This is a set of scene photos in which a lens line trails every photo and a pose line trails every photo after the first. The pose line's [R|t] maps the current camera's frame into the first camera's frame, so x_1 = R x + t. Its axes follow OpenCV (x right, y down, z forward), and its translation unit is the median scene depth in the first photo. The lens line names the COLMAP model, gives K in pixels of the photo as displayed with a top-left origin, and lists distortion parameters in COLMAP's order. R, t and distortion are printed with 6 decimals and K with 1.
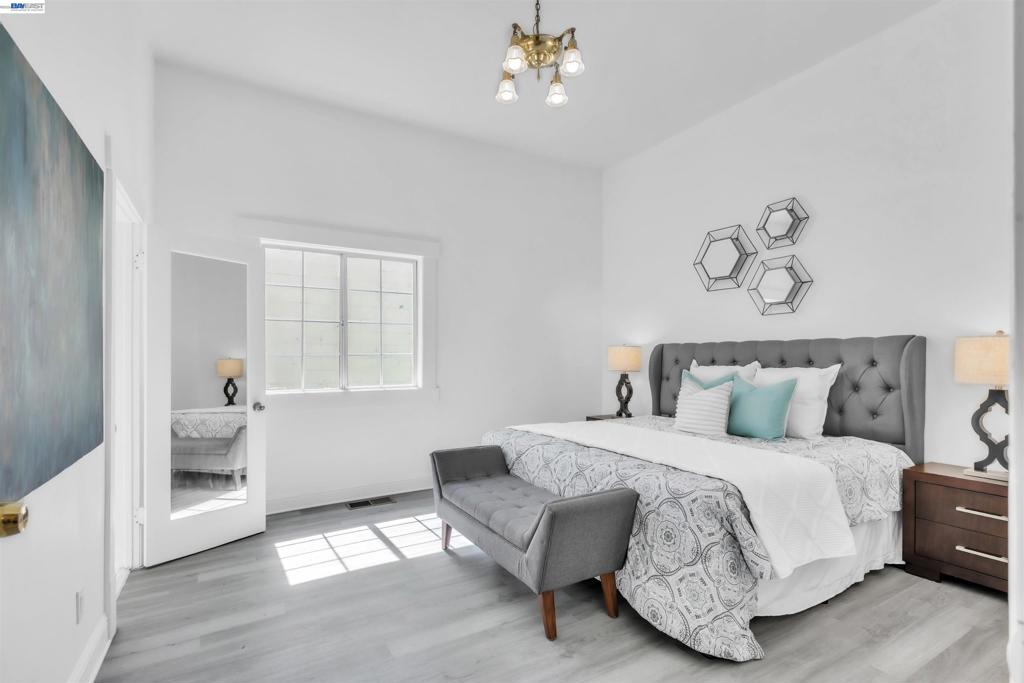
lens RADIAL K [[458.5, 0, 513.7], [0, 458.5, 363.2], [0, 0, 1]] dist [-0.000100, -0.000028]
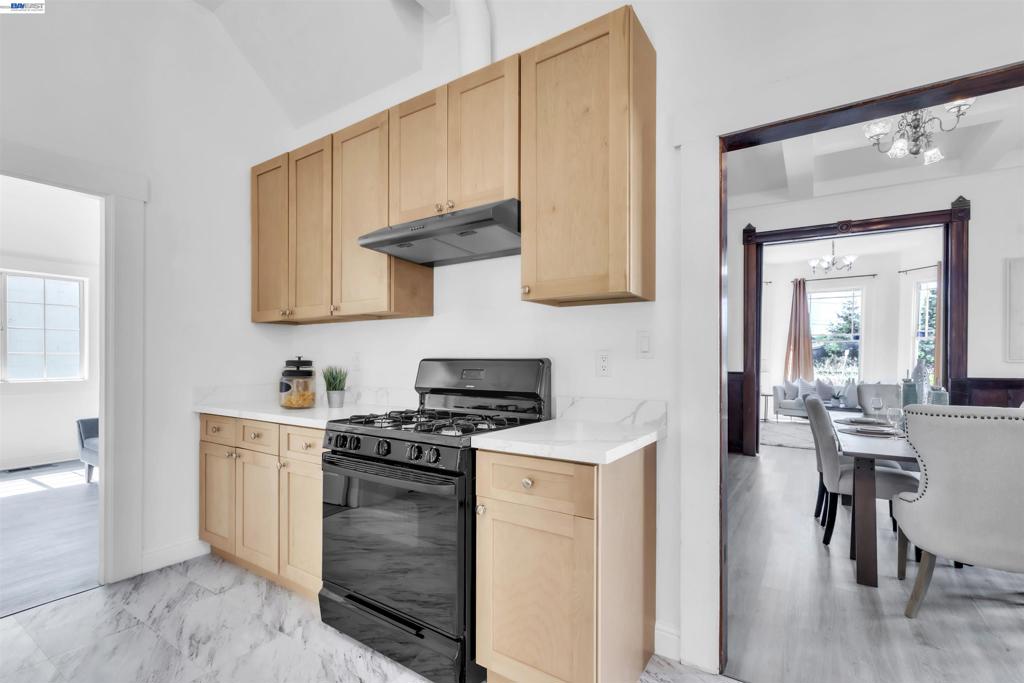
lens RADIAL K [[458.5, 0, 513.7], [0, 458.5, 363.2], [0, 0, 1]] dist [-0.000100, -0.000028]
pose [[0.902008, 0.000303, 0.431719, 0.365596], [-0.002003, 0.999992, 0.003484, 0.000297], [-0.431715, -0.004007, 0.902001, -0.770506]]
